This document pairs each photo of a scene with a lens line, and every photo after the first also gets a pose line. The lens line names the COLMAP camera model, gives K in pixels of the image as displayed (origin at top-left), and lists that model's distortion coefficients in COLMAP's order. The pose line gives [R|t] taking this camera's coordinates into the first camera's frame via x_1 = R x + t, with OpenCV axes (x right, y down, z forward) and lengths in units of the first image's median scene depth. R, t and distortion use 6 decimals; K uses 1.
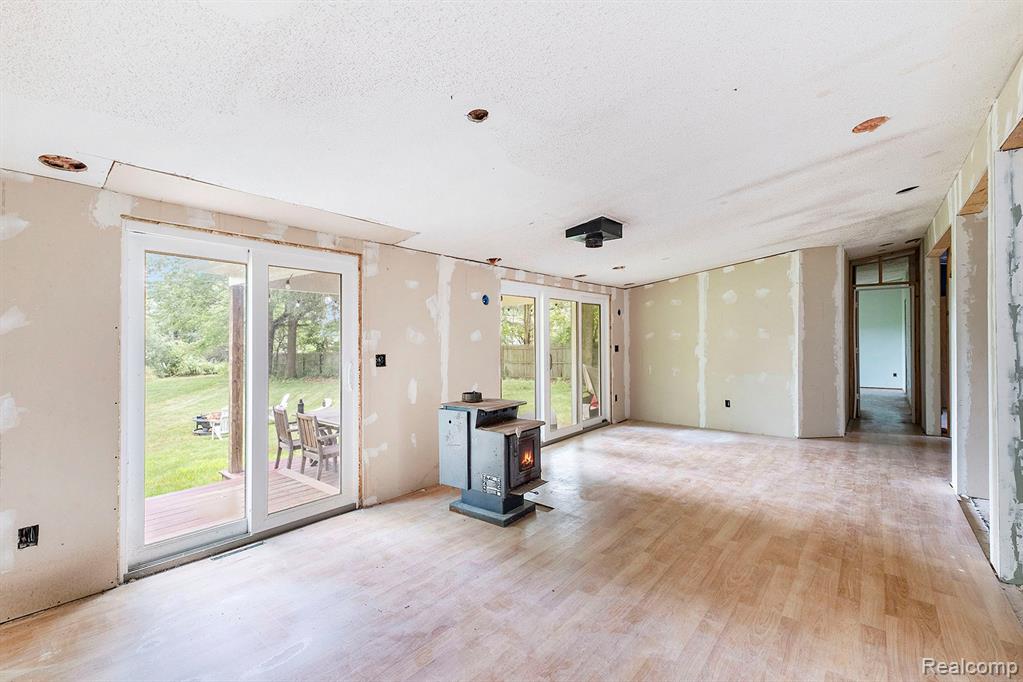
lens RADIAL K [[450.7, 0, 498.6], [0, 450.7, 338.1], [0, 0, 1]] dist [0.000591, -0.000031]
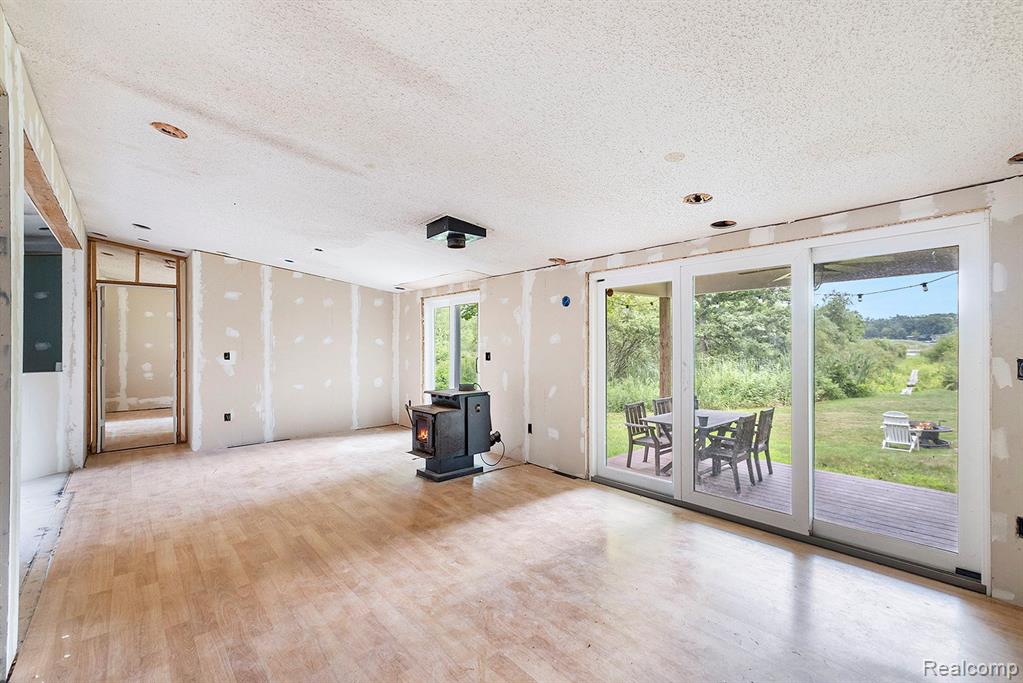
lens RADIAL K [[450.0, 0, 532.4], [0, 450.0, 342.4], [0, 0, 1]] dist [-0.004405, -0.000250]
pose [[-0.141103, 0.005957, -0.989977, 1.415953], [0.004424, 0.999976, 0.005387, -0.004280], [0.989985, -0.003619, -0.141126, 1.618260]]
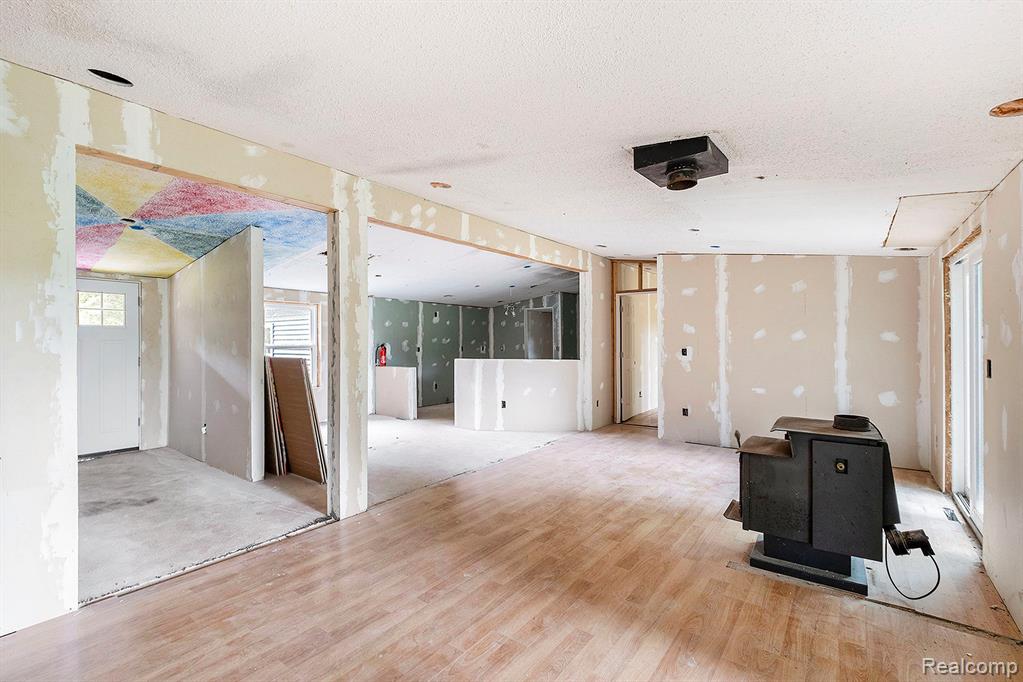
lens RADIAL K [[450.7, 0, 498.6], [0, 450.7, 338.1], [0, 0, 1]] dist [0.000591, -0.000031]
pose [[-0.999581, 0.011329, -0.026618, 0.586666], [0.011468, 0.999921, -0.005068, -0.000229], [0.026558, -0.005371, -0.999633, 1.979979]]
